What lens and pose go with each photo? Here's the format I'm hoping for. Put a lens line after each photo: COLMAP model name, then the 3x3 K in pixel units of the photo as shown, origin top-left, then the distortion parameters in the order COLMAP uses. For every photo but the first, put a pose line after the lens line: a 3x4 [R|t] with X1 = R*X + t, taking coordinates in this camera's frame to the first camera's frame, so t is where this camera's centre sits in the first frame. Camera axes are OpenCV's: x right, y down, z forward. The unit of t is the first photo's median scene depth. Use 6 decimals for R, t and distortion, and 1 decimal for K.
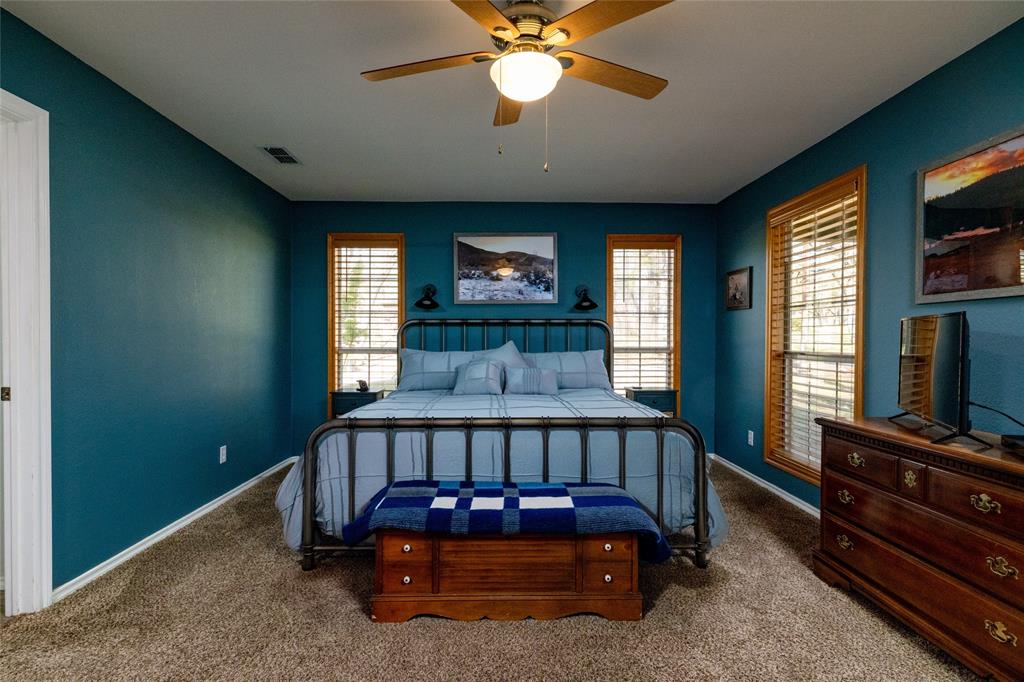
lens RADIAL K [[493.3, 0, 512.0], [0, 493.3, 341.0], [0, 0, 1]] dist [-0.000072, 0.000063]
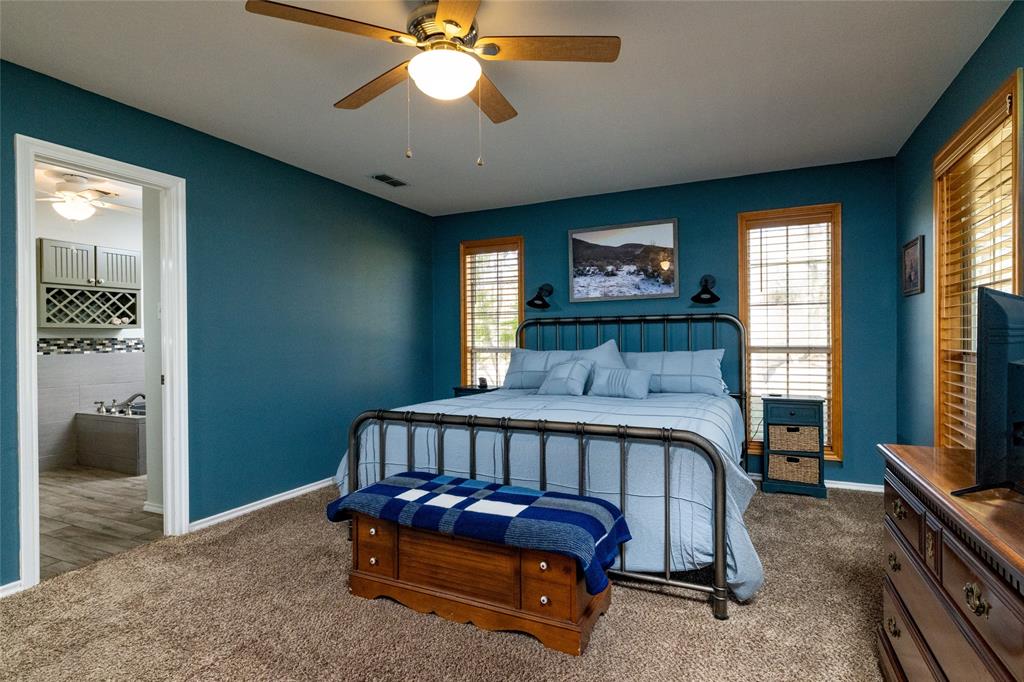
lens RADIAL K [[502.2, 0, 529.3], [0, 502.2, 337.7], [0, 0, 1]] dist [0.001396, 0.000150]
pose [[0.900115, -0.009615, -0.435547, 0.275727], [0.007579, 0.999951, -0.006410, 0.001061], [0.435587, 0.002469, 0.900143, 0.072235]]
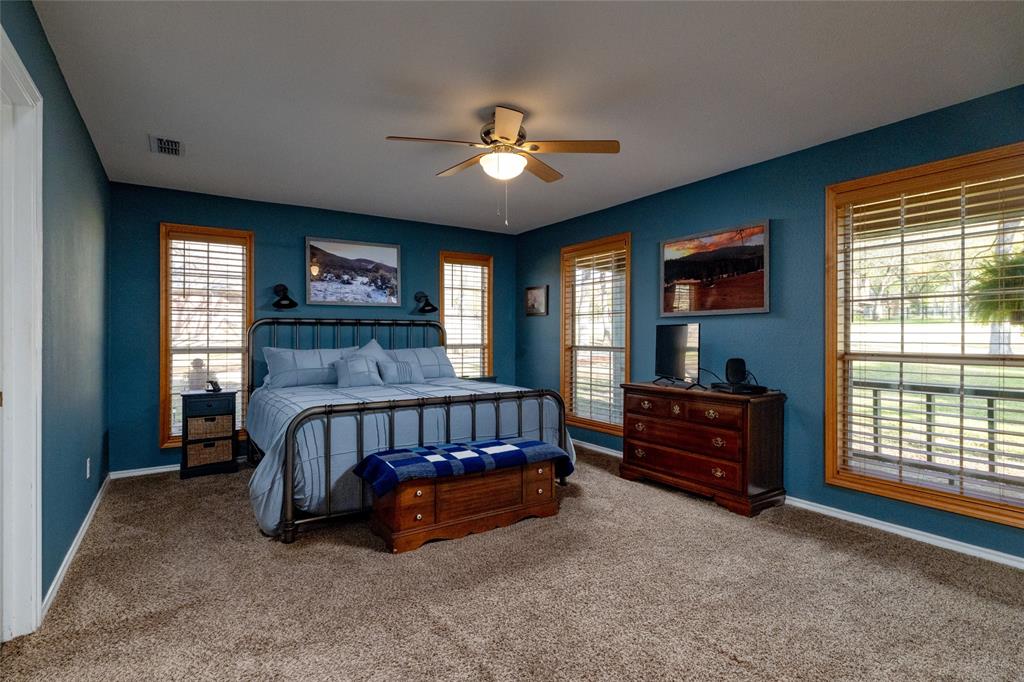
lens RADIAL K [[492.8, 0, 509.4], [0, 492.8, 334.1], [0, 0, 1]] dist [-0.001550, 0.000637]
pose [[0.851521, 0.000640, 0.524320, -0.334923], [0.004390, 0.999956, -0.008350, -0.001054], [-0.524302, 0.009412, 0.851481, -0.131698]]
